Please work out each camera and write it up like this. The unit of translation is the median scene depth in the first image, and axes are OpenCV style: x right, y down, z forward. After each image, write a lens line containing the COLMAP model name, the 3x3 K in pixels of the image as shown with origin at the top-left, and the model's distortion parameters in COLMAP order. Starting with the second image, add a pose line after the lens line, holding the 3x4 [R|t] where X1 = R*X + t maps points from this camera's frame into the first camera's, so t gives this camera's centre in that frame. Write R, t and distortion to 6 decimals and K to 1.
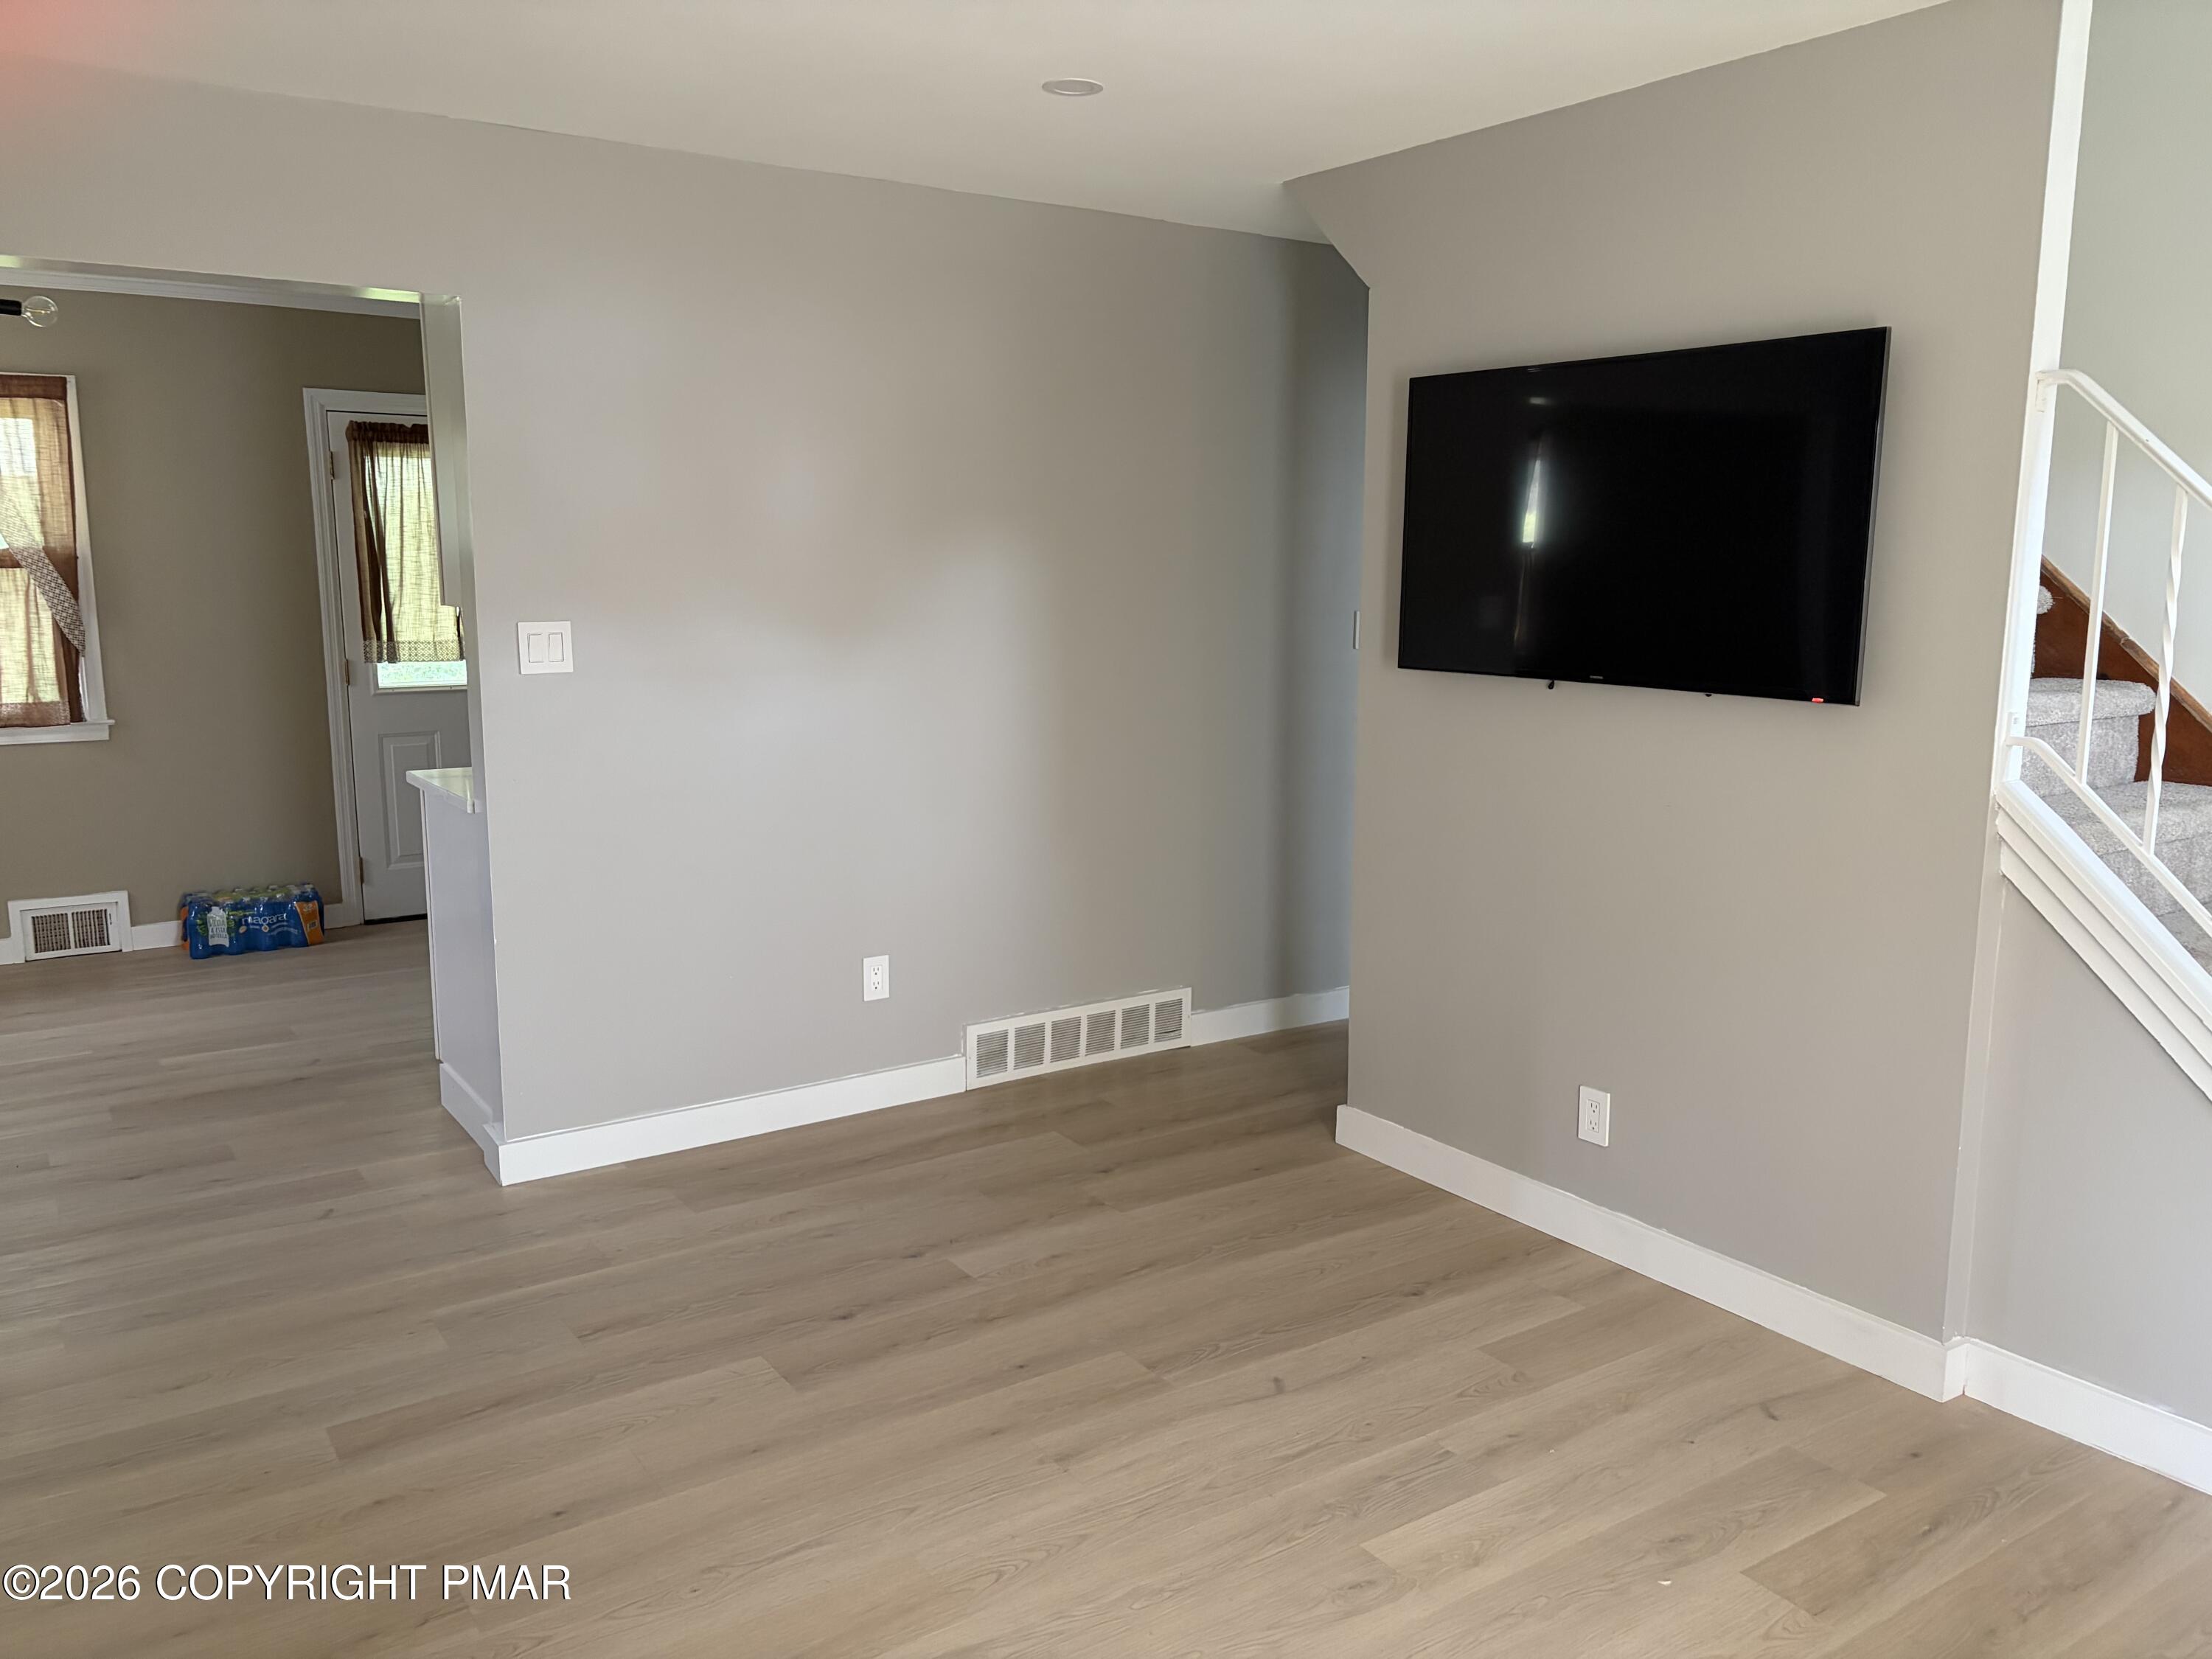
lens RADIAL K [[1670.4, 0, 1107.2], [0, 1670.4, 825.3], [0, 0, 1]] dist [0.049419, -0.042727]
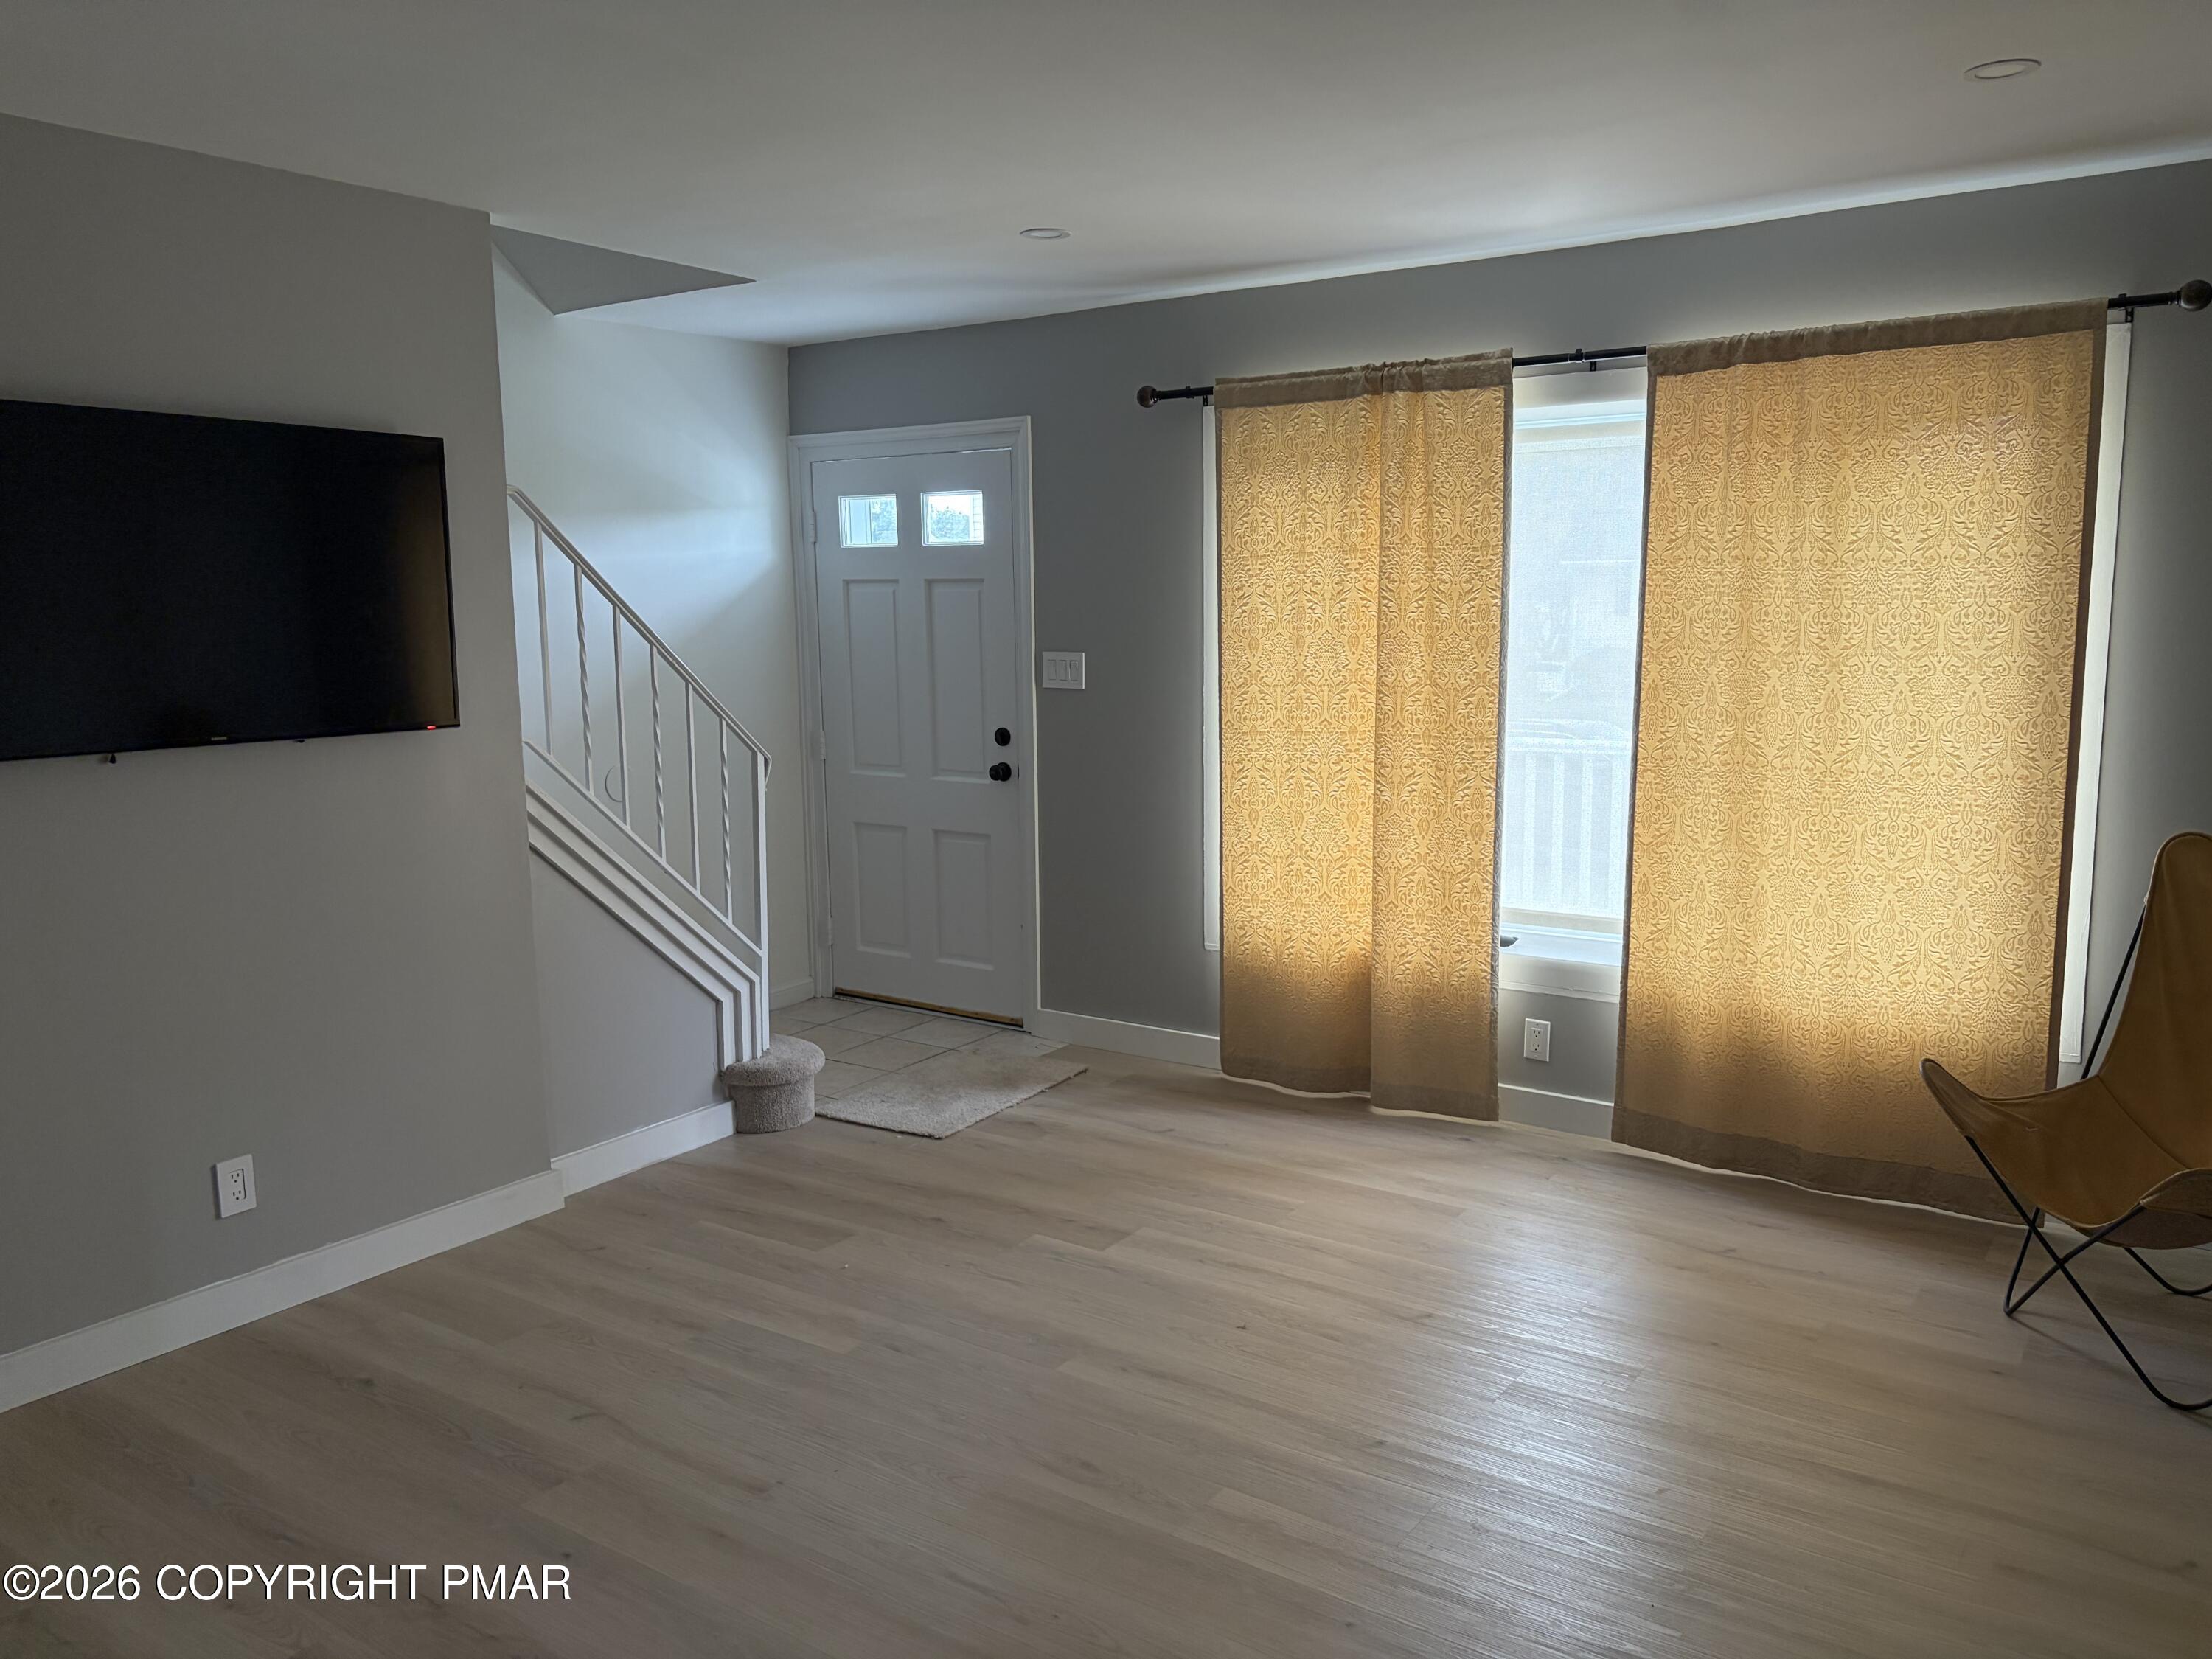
lens RADIAL K [[1670.4, 0, 1106.7], [0, 1670.4, 828.9], [0, 0, 1]] dist [0.049419, -0.042727]
pose [[-0.354234, -0.132307, 0.925750, -0.856089], [0.156057, 0.967696, 0.198017, -0.159328], [-0.922044, 0.214614, -0.322143, 0.891880]]
